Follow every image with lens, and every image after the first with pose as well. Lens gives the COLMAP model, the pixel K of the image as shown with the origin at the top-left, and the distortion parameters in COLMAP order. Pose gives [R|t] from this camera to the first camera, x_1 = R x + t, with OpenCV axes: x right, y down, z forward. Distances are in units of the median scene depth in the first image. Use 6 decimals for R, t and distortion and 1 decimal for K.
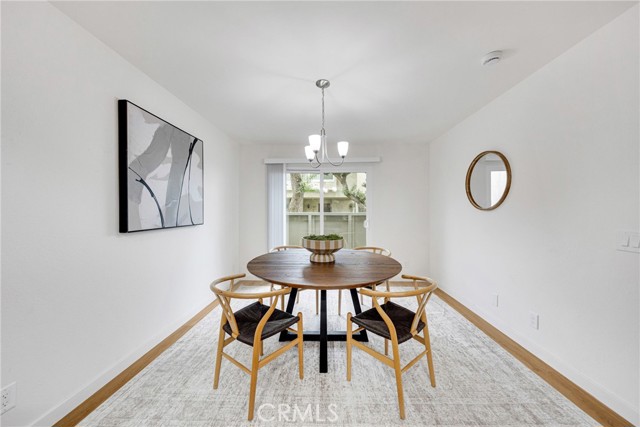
lens RADIAL K [[220.0, 0, 328.7], [0, 220.0, 213.2], [0, 0, 1]] dist [-0.000688, -0.000038]
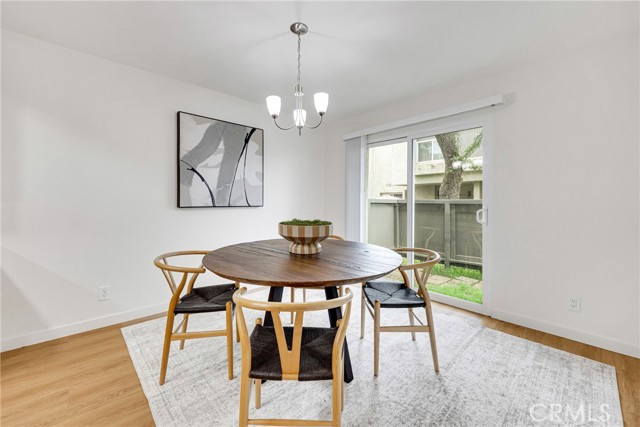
lens RADIAL K [[259.2, 0, 318.0], [0, 259.2, 205.4], [0, 0, 1]] dist [-0.000118, 0.000011]
pose [[0.691014, 0.013845, -0.722709, 0.698032], [-0.012344, 0.999897, 0.007352, 0.041988], [0.722736, 0.003841, 0.691114, 0.411346]]
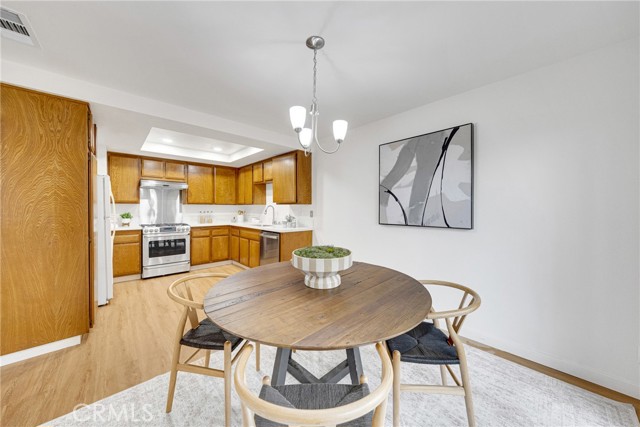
lens RADIAL K [[228.2, 0, 320.0], [0, 228.2, 211.2], [0, 0, 1]] dist [-0.000025, -0.000057]
pose [[-0.734098, 0.005844, -0.679018, 0.483158], [-0.009343, 0.999781, 0.018705, -0.031681], [0.678979, 0.020075, -0.733883, 1.601493]]
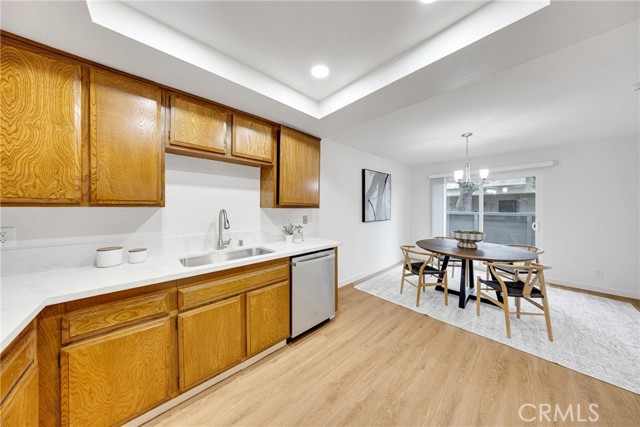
lens RADIAL K [[196.3, 0, 316.7], [0, 196.3, 208.2], [0, 0, 1]] dist [-0.001753, -0.000139]
pose [[0.682010, 0.002978, -0.731337, 0.266625], [-0.007185, 0.999971, -0.002629, -0.048426], [0.731308, 0.007047, 0.682011, -0.739346]]
